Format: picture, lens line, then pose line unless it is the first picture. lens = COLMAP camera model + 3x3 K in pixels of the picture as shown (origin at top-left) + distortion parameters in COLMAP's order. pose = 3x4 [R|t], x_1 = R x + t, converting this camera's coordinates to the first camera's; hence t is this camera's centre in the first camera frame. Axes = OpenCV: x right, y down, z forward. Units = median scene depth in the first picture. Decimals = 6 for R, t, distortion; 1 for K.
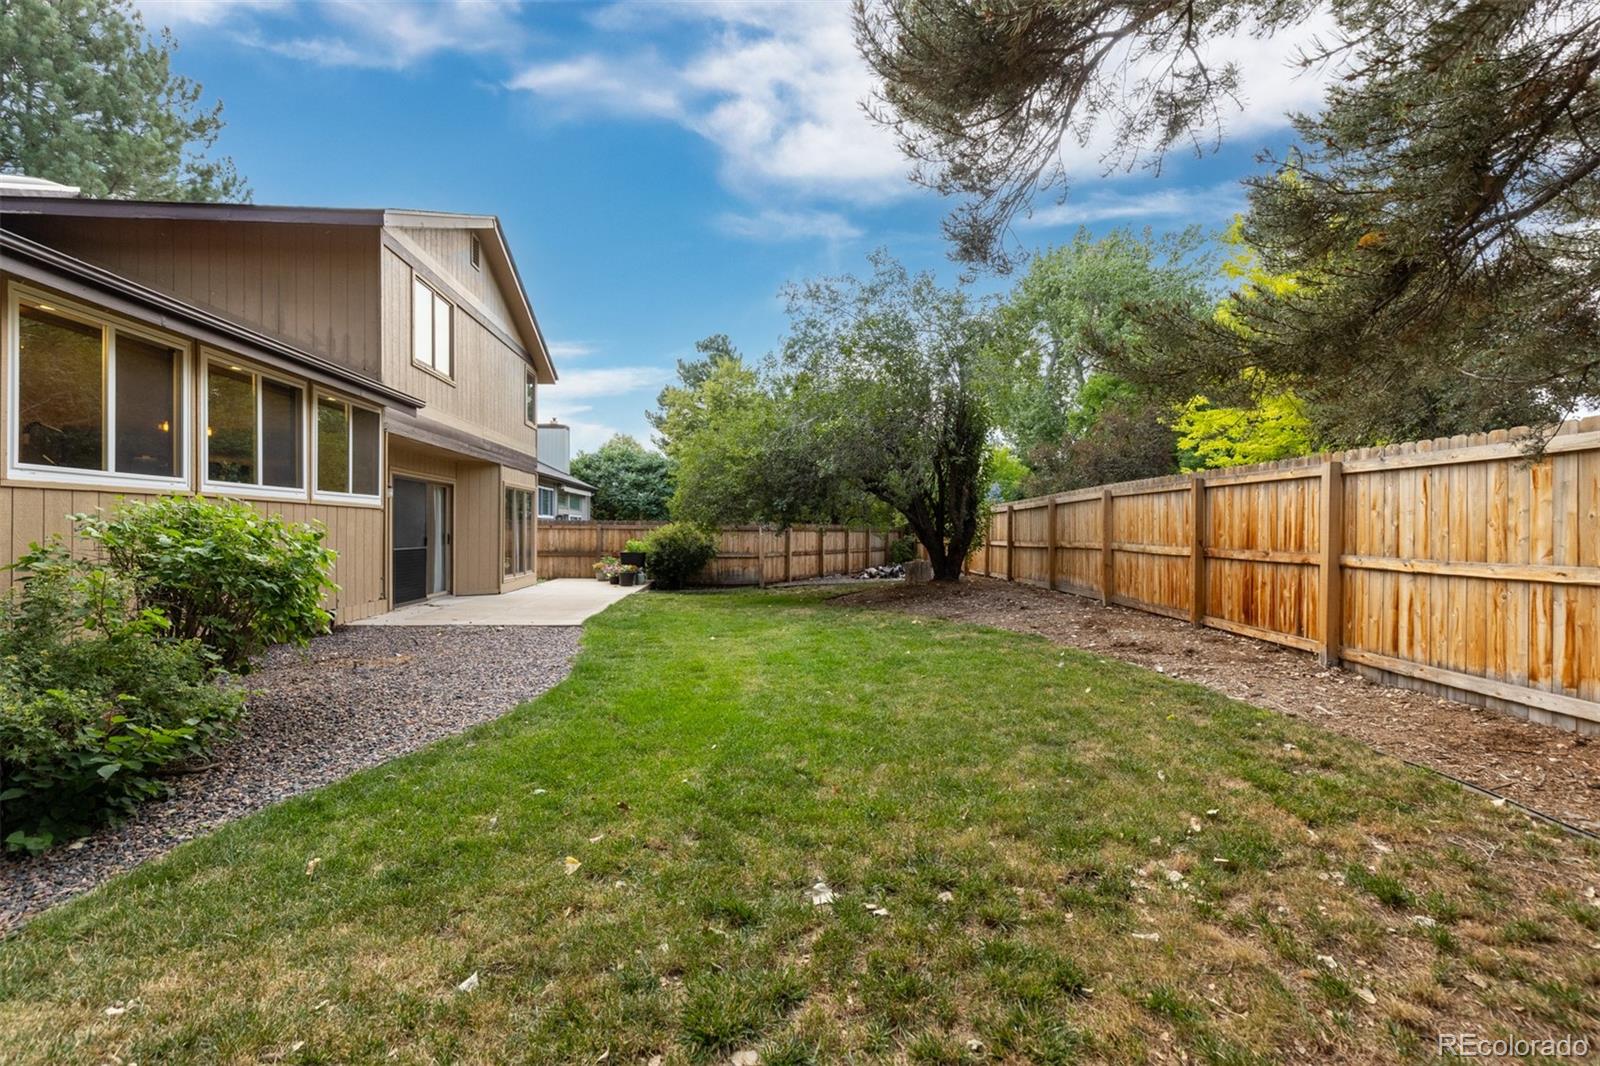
lens RADIAL K [[736.1, 0, 795.2], [0, 736.1, 532.8], [0, 0, 1]] dist [0.005450, -0.000034]
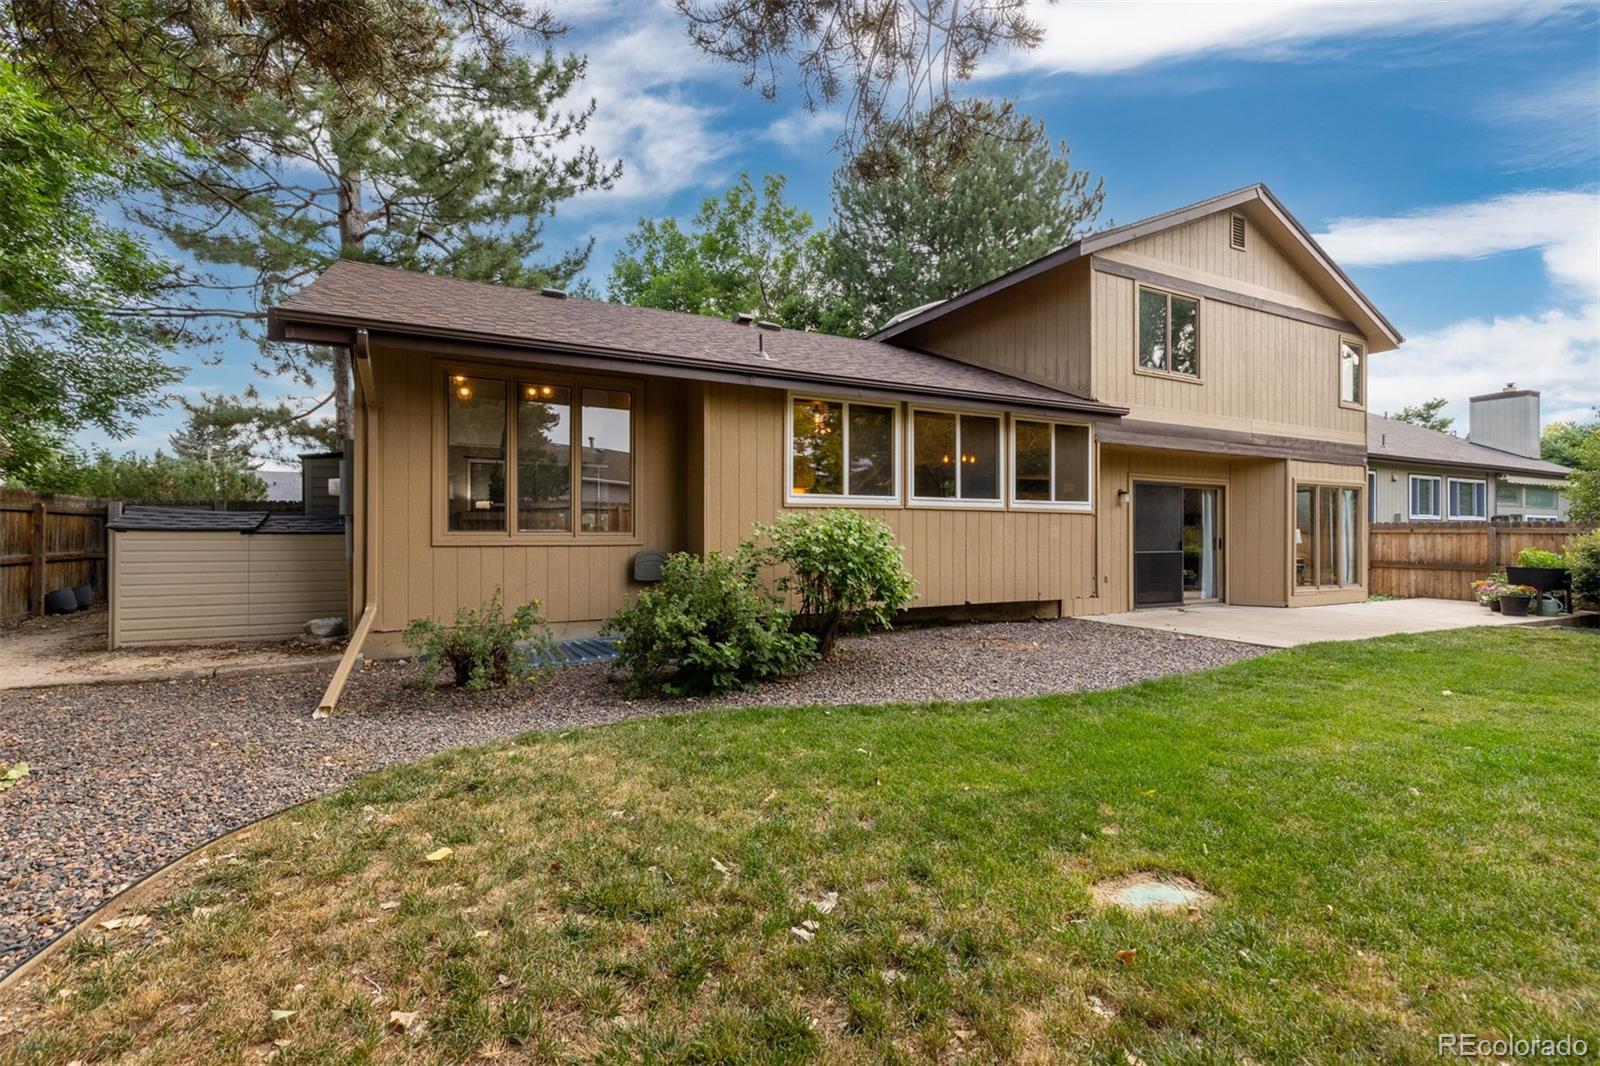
lens RADIAL K [[736.1, 0, 787.0], [0, 736.1, 535.5], [0, 0, 1]] dist [0.005450, -0.000034]
pose [[0.364534, -0.002077, -0.931188, 0.218886], [-0.005019, 0.999979, -0.004195, 0.004654], [0.931176, 0.006203, 0.364516, 0.144687]]
